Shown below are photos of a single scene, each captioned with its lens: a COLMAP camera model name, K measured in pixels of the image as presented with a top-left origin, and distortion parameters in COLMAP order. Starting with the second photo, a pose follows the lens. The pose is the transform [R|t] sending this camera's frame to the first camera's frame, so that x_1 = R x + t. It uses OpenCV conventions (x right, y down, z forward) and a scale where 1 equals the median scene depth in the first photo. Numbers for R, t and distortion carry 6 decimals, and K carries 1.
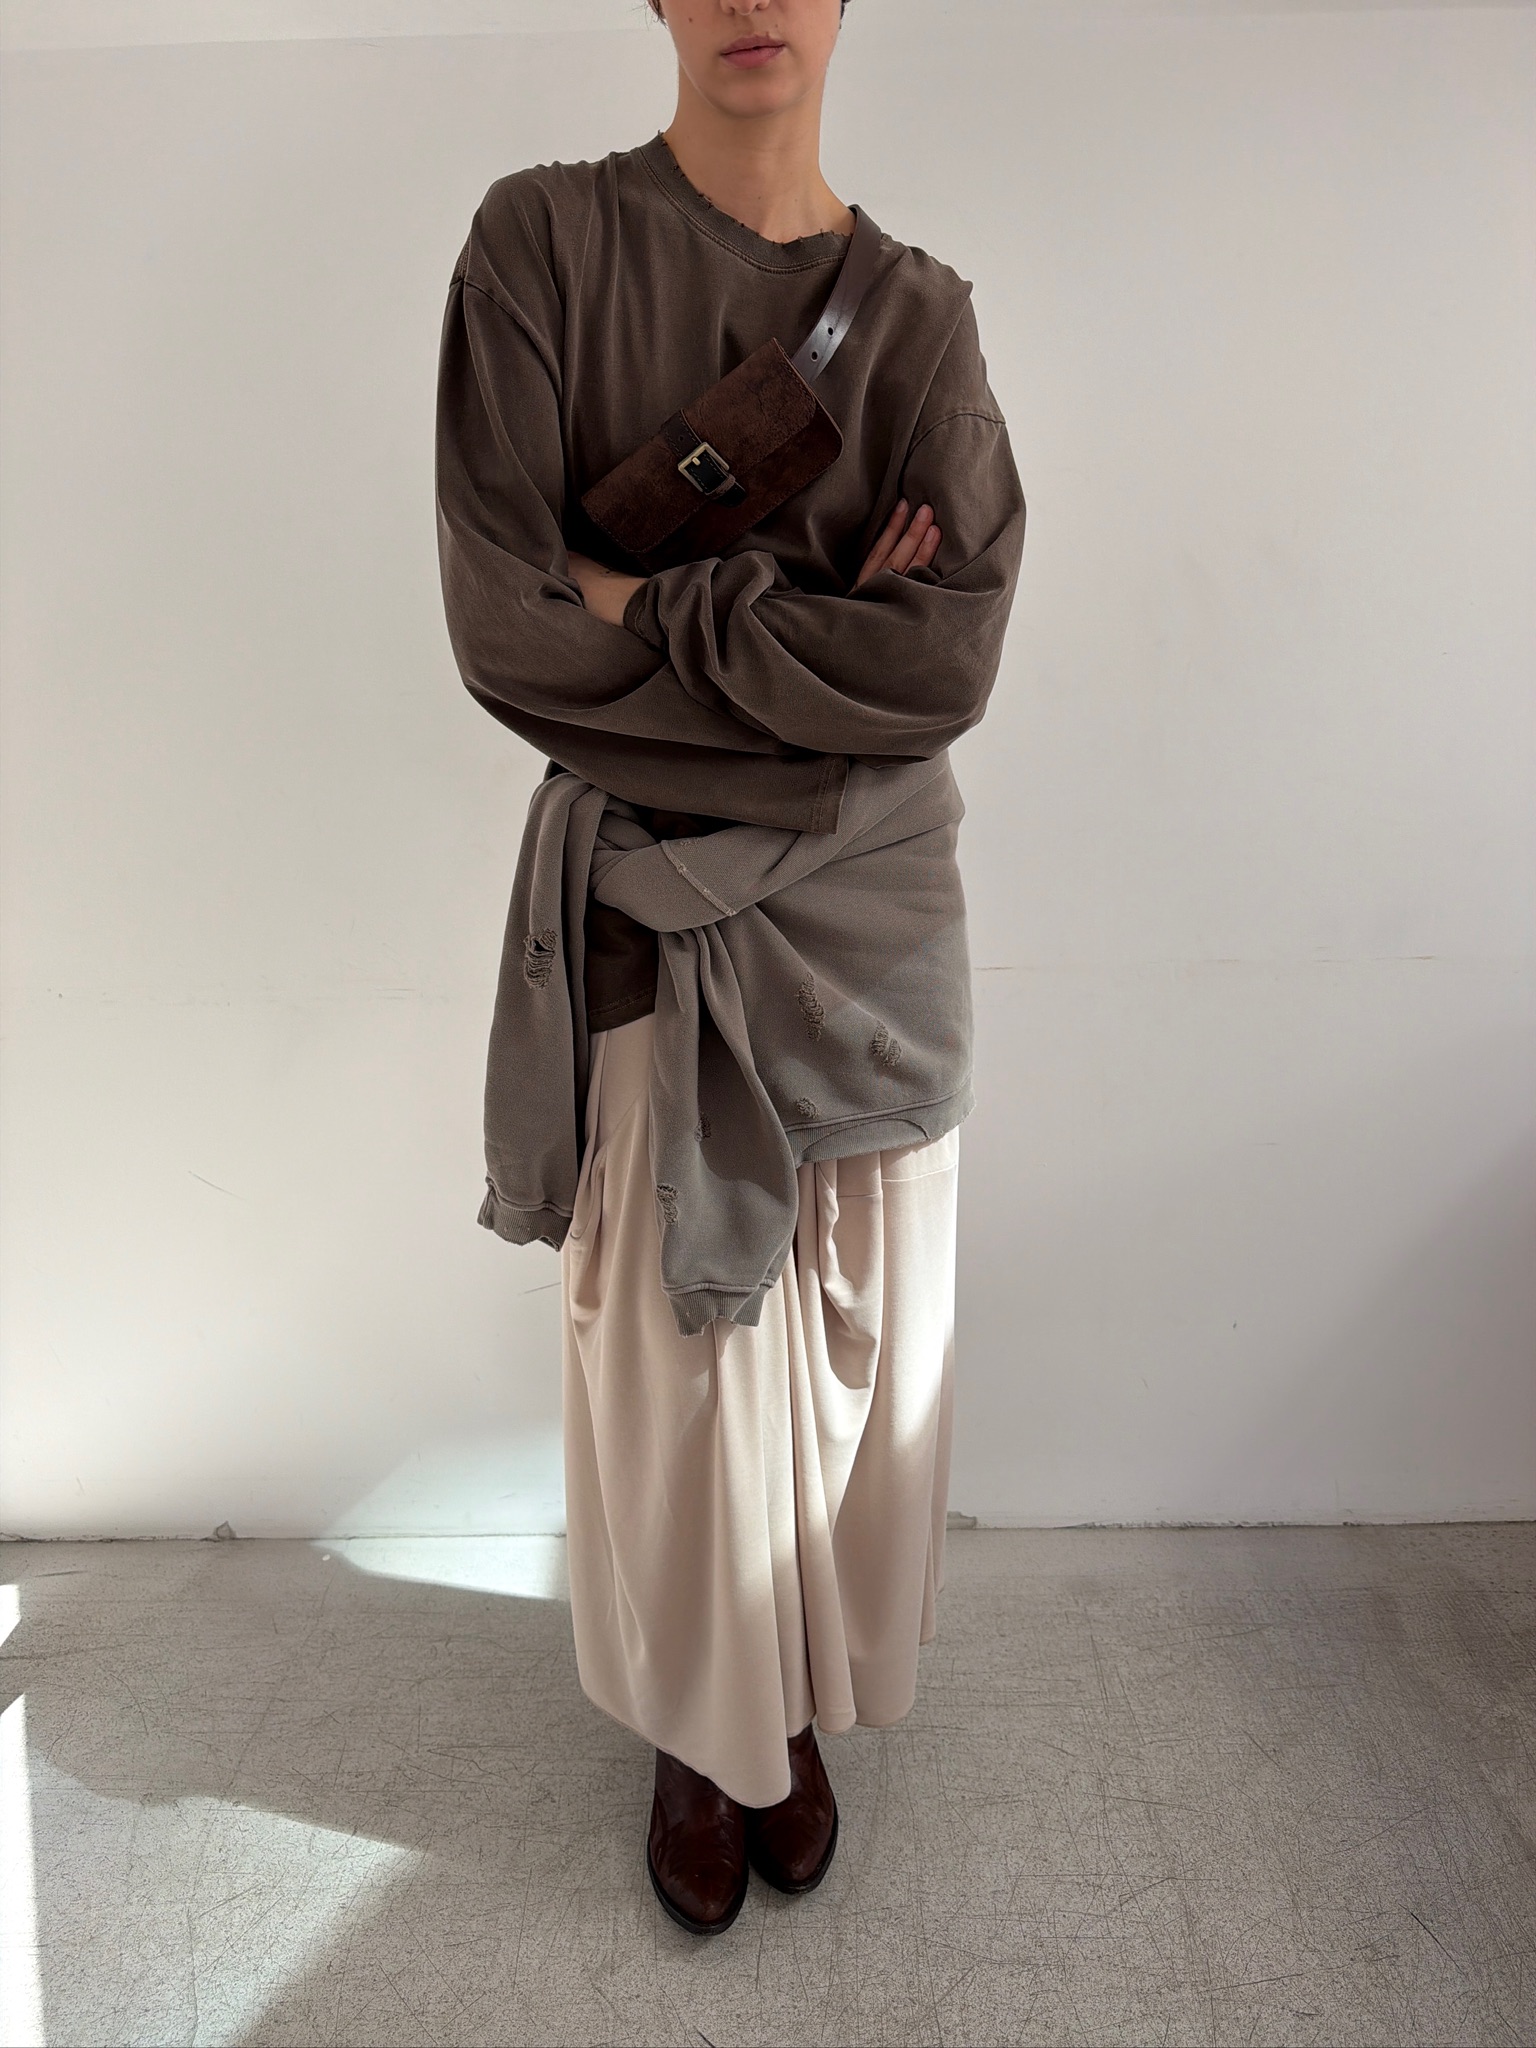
lens RADIAL K [[1461.5, 0, 768.7], [0, 1461.5, 1025.6], [0, 0, 1]] dist [0.046500, -0.021232]
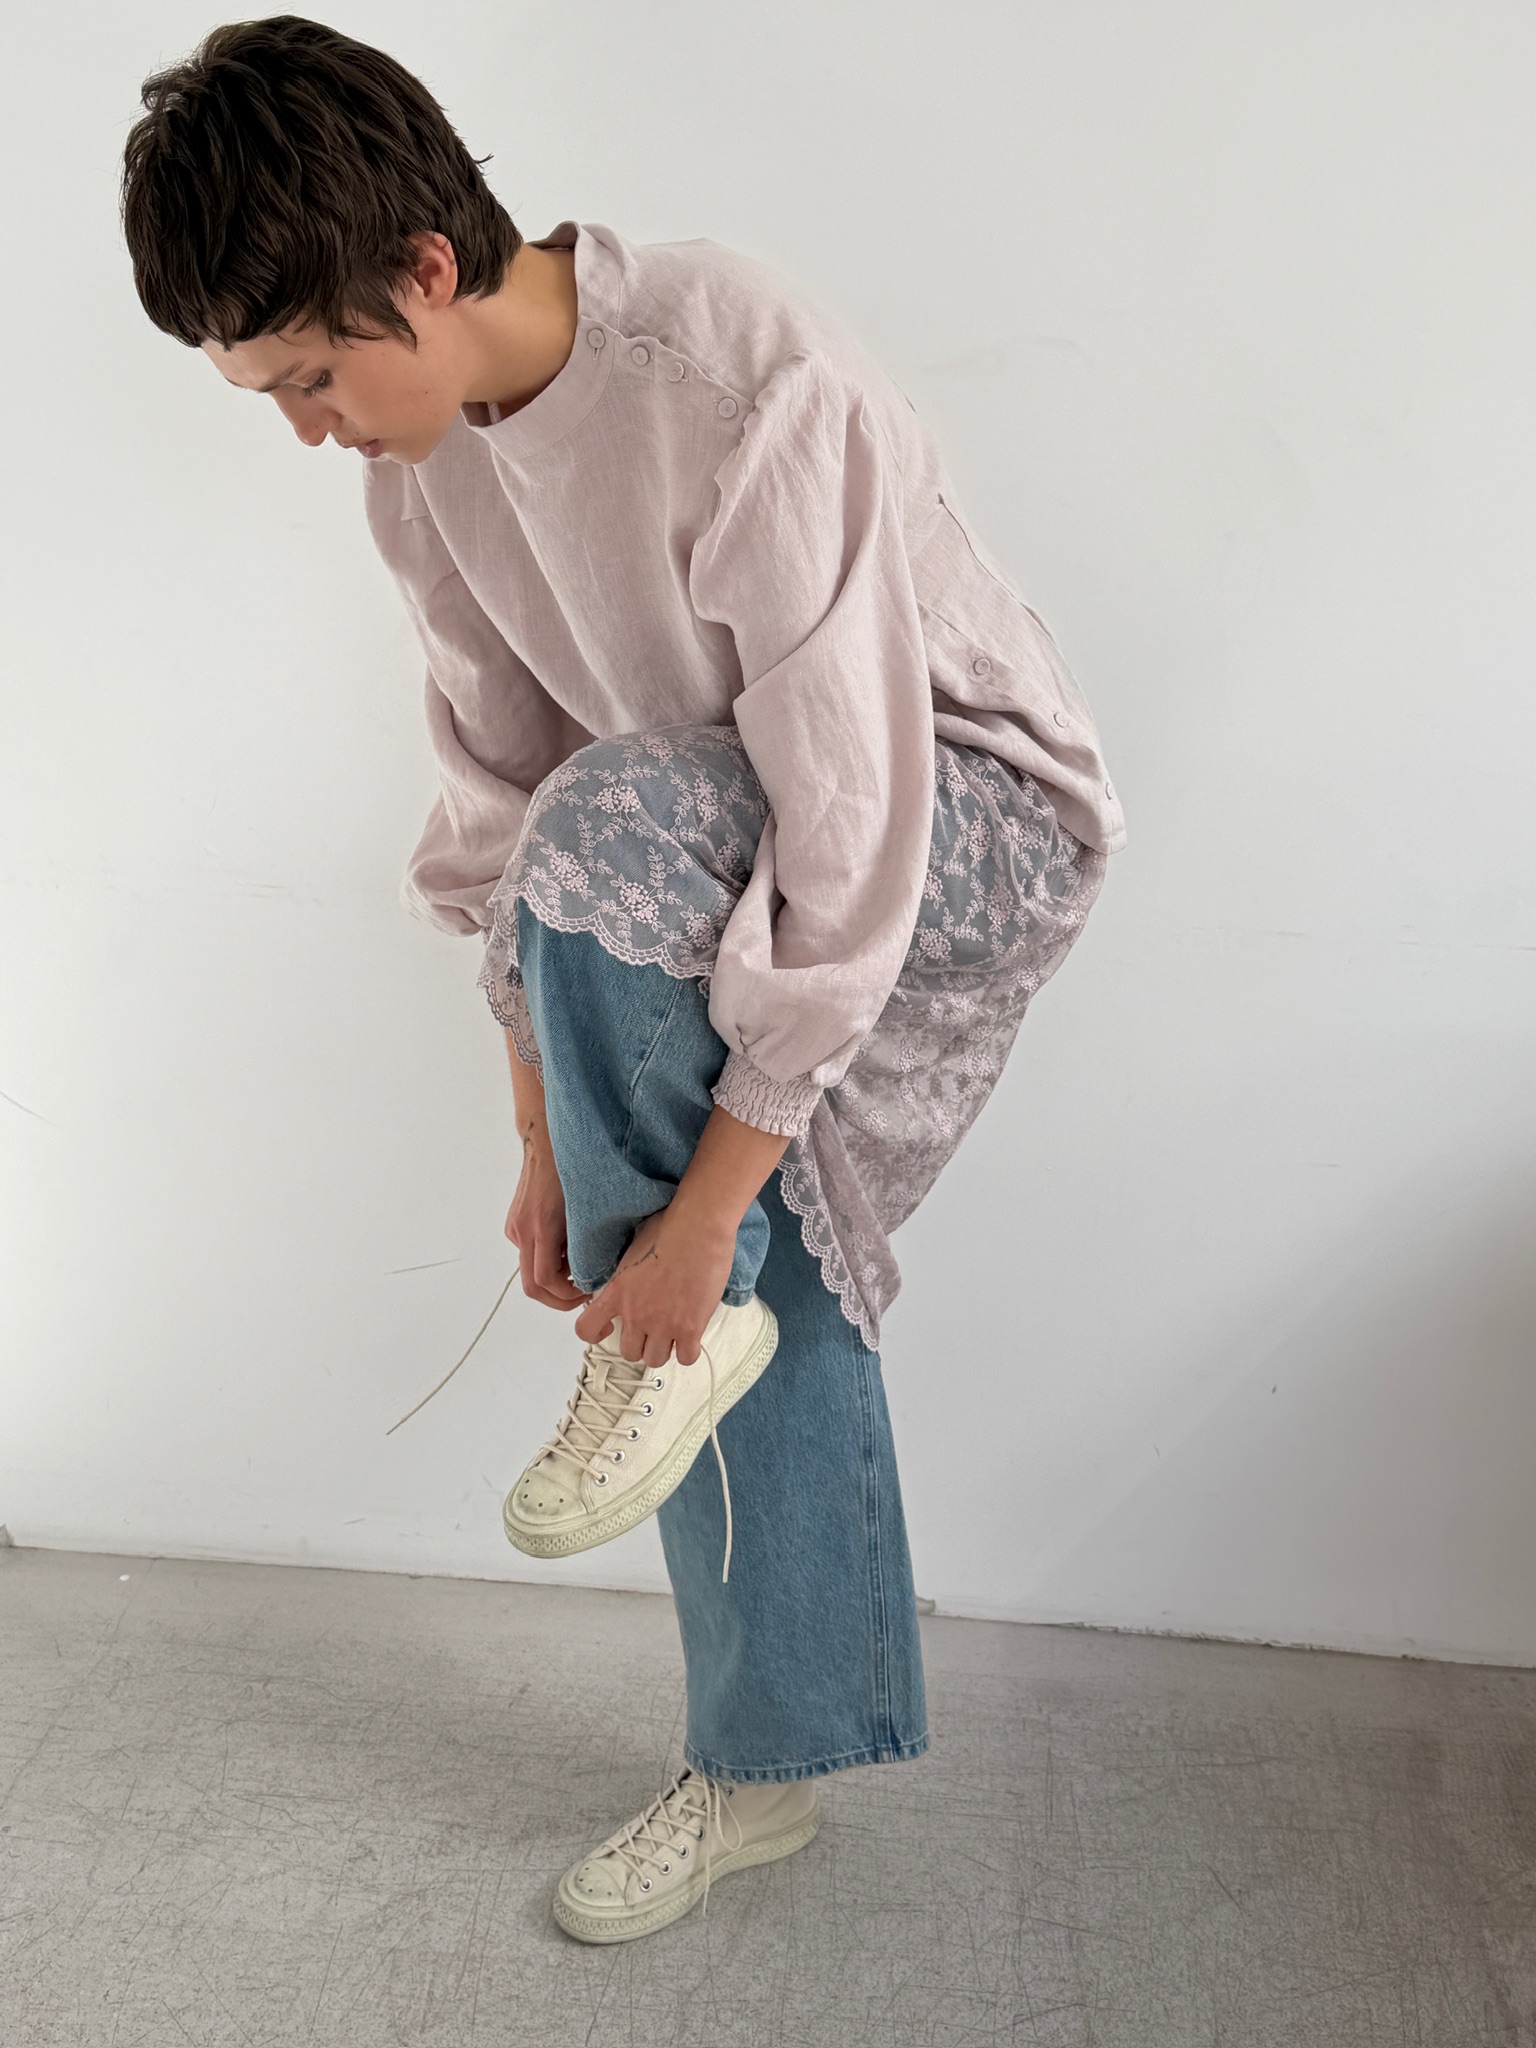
lens RADIAL K [[2335.6, 0, 731.9], [0, 2335.6, 1016.9], [0, 0, 1]] dist [0.120234, 0.000000]
pose [[0.995764, 0.080984, -0.043541, 0.077452], [-0.079173, 0.995983, 0.041835, -0.031517], [0.046754, -0.038210, 0.998175, -0.330113]]
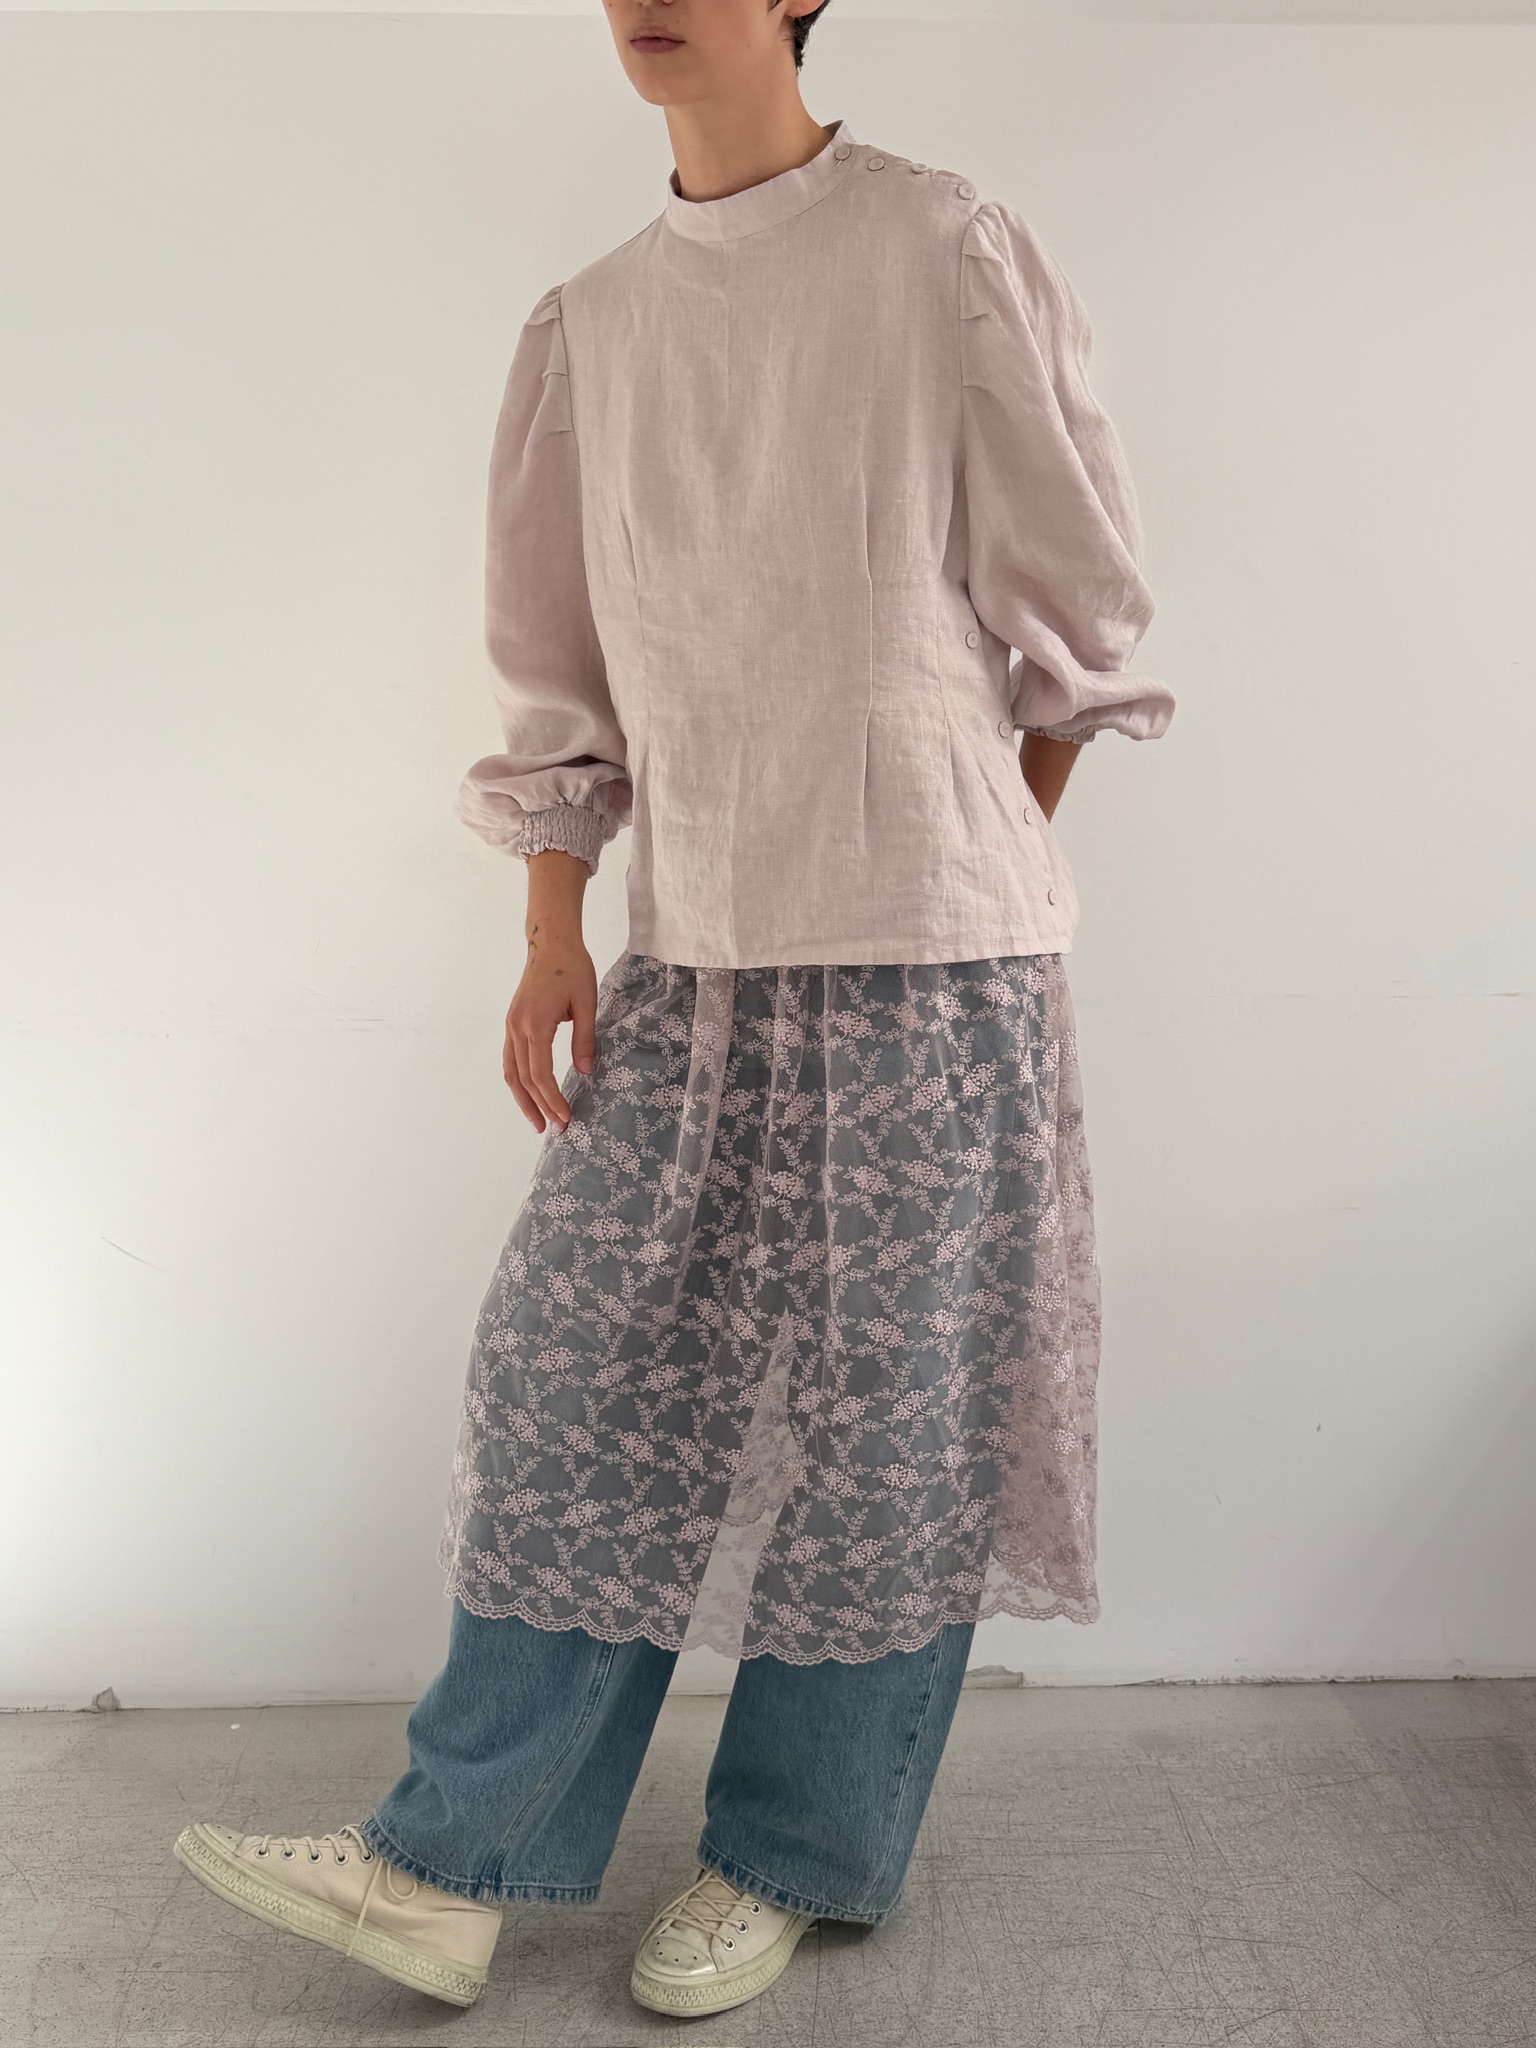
lens RADIAL K [[1887.5, 0, 767.6], [0, 1887.5, 1010.4], [0, 0, 1]] dist [0.047376, 0.000000]
pose [[0.998569, 0.010545, 0.052435, -0.080682], [-0.002303, 0.987940, -0.154821, 0.162458], [-0.053435, 0.154479, 0.986550, -0.145763]]
